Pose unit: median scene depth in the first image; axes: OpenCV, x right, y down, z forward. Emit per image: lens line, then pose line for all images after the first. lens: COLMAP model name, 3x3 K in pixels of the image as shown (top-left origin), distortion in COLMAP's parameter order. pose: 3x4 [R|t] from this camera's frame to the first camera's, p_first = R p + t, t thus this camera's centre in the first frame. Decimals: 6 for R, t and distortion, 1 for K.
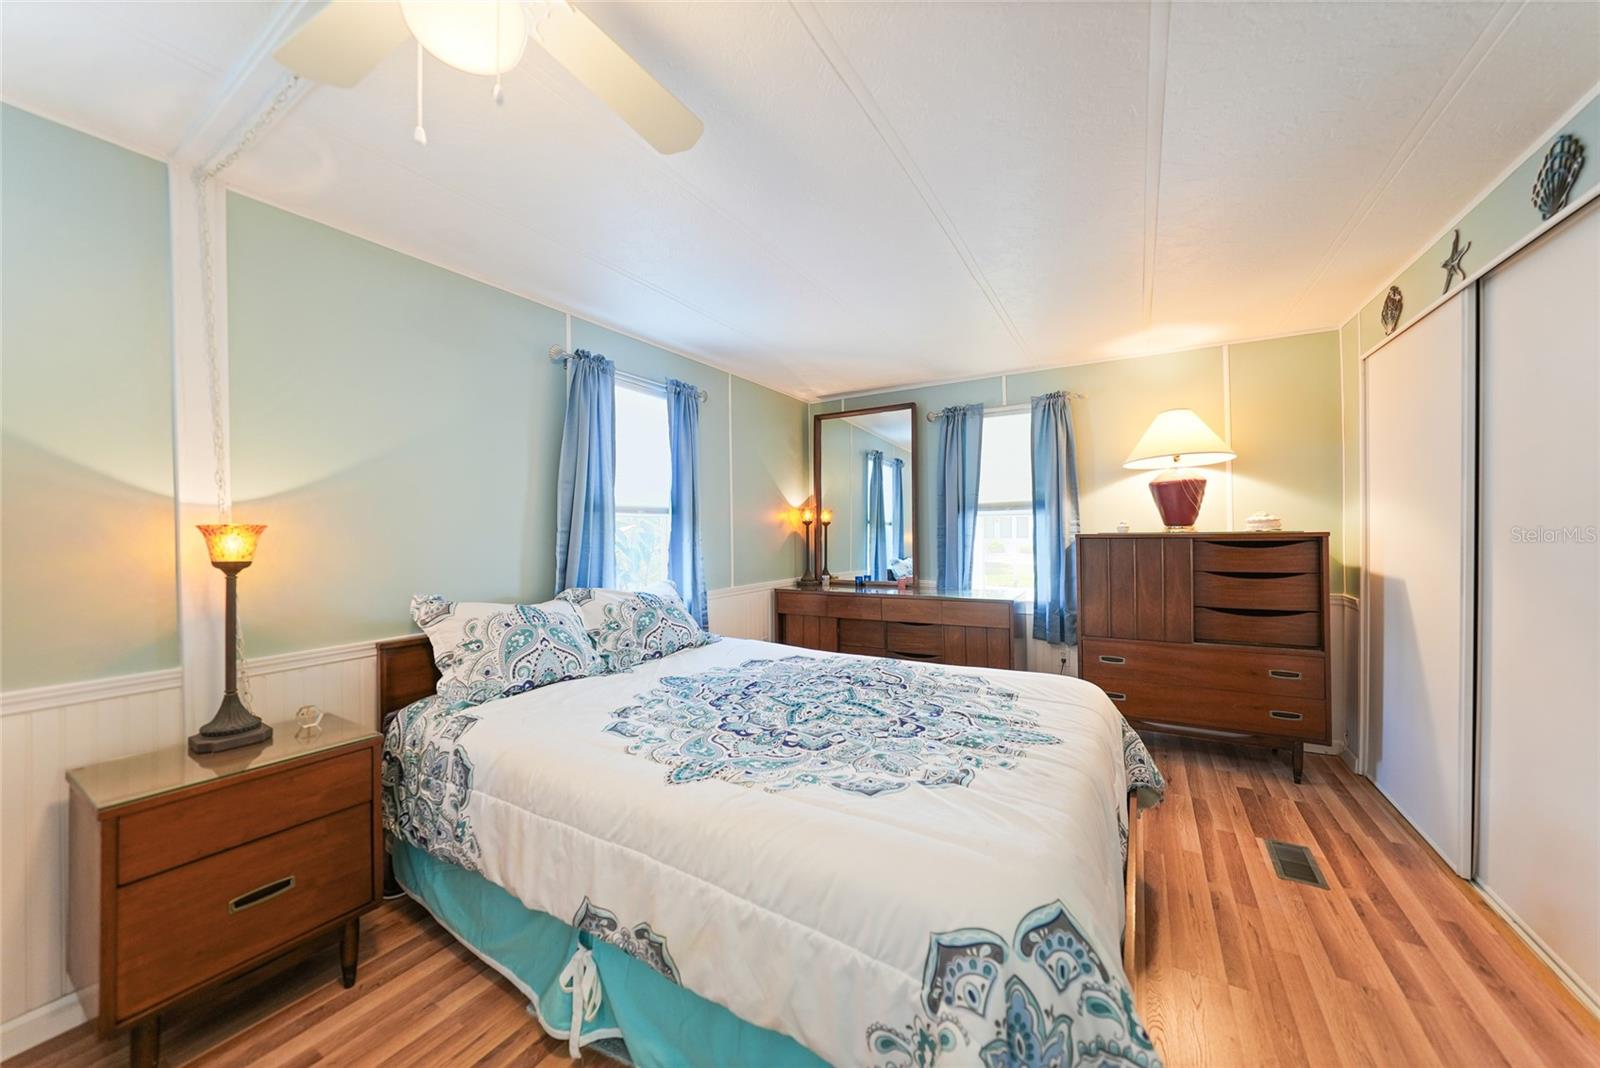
lens RADIAL K [[571.5, 0, 814.2], [0, 571.5, 533.2], [0, 0, 1]] dist [-0.027152, 0.005759]
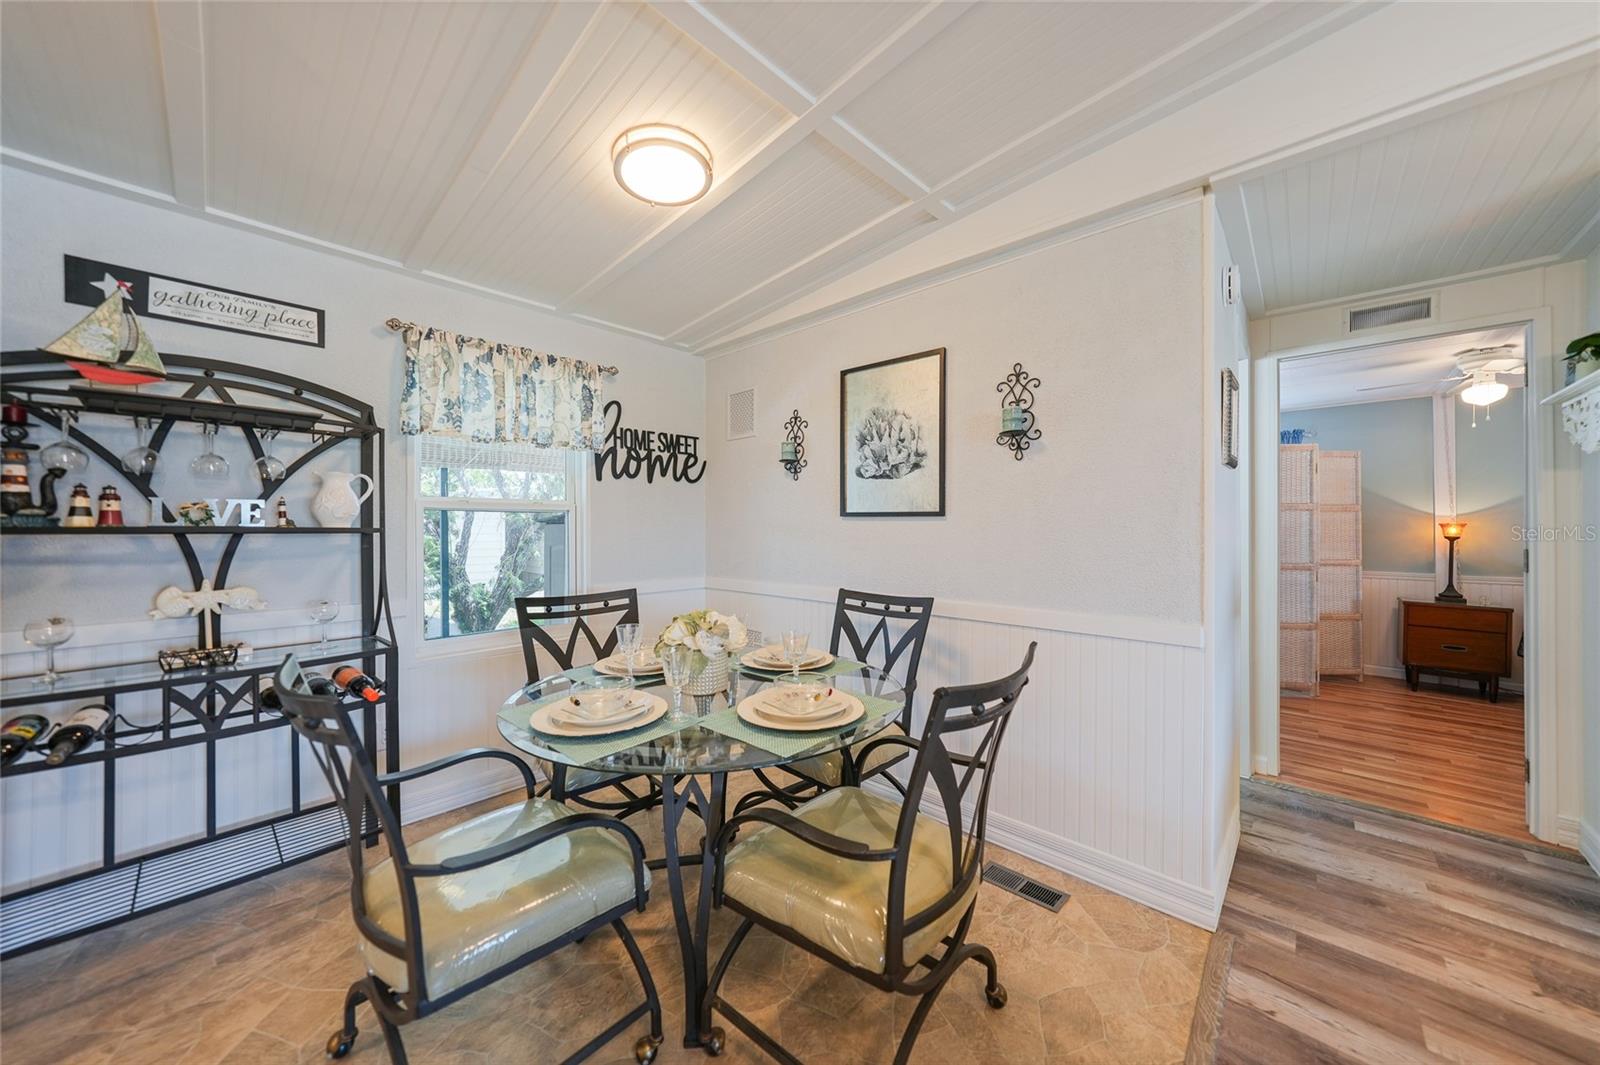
lens RADIAL K [[553.4, 0, 801.6], [0, 553.4, 527.1], [0, 0, 1]] dist [-0.001683, 0.000334]
pose [[-0.203479, 0.004304, -0.979070, 2.267541], [-0.006132, 0.999965, 0.005671, 0.007573], [0.979060, 0.007158, -0.203446, -1.584908]]
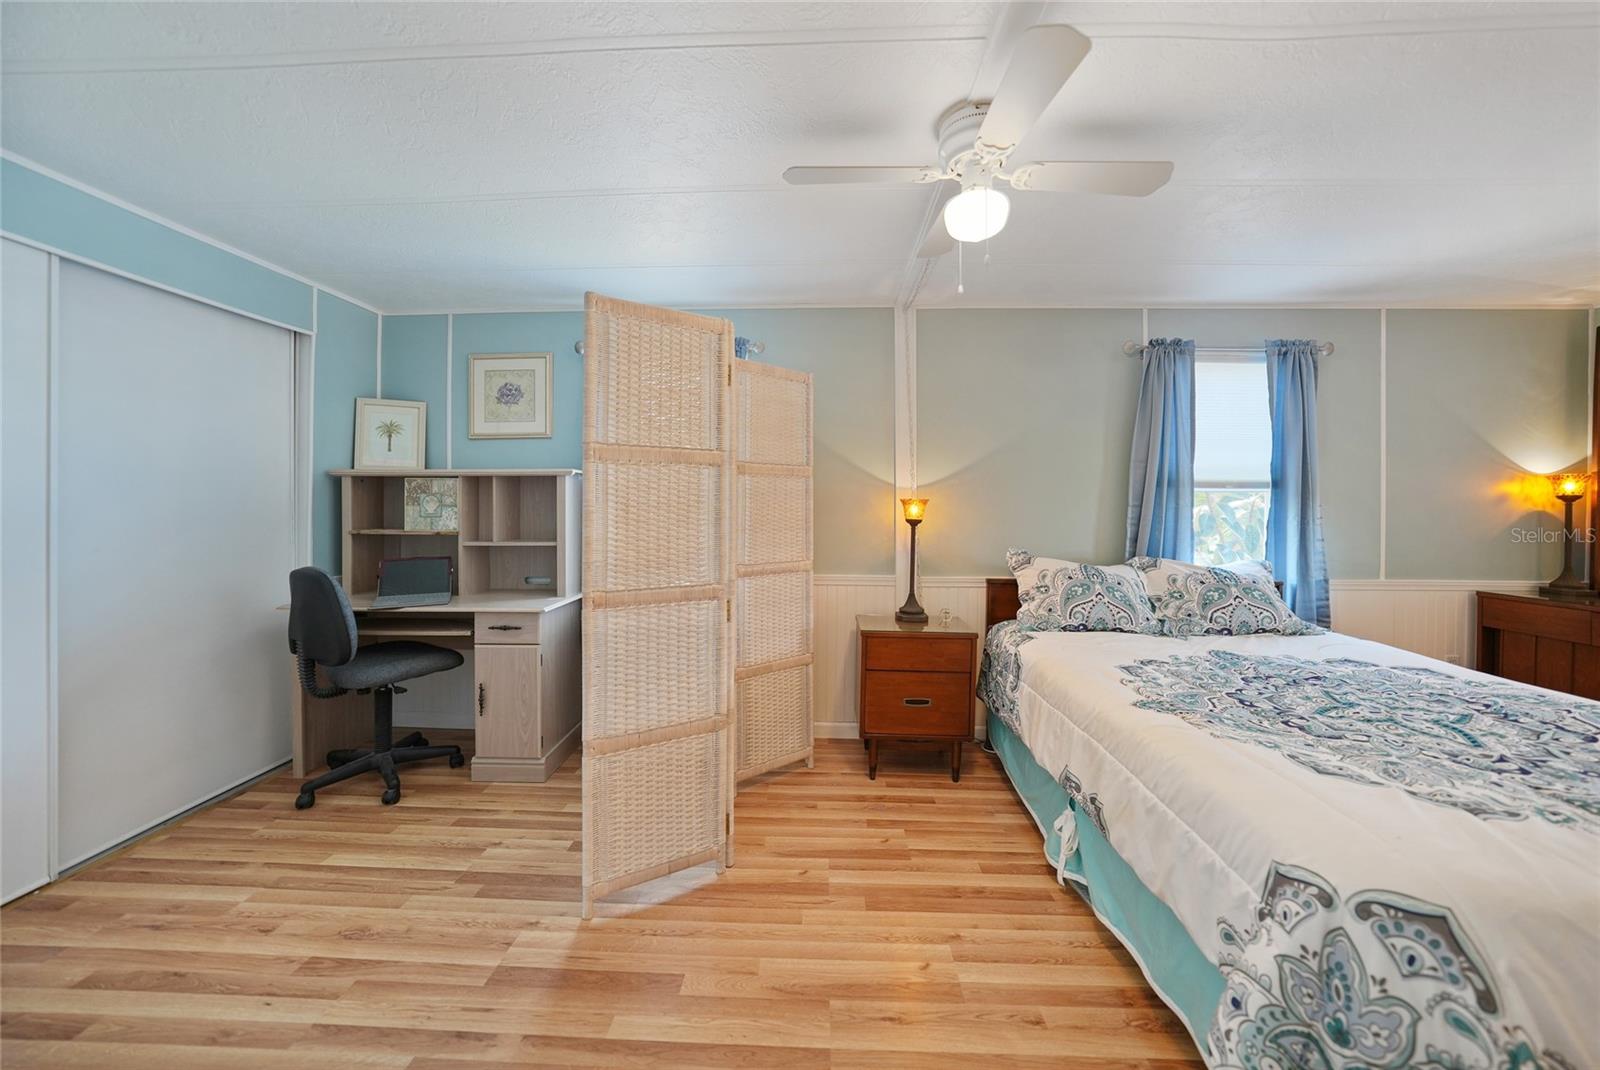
lens RADIAL K [[571.5, 0, 807.4], [0, 571.5, 505.0], [0, 0, 1]] dist [-0.027152, 0.005759]
pose [[0.489308, 0.010116, -0.872052, 0.386270], [-0.015434, 0.999877, 0.002939, 0.004208], [0.871974, 0.012021, 0.489404, -0.197456]]
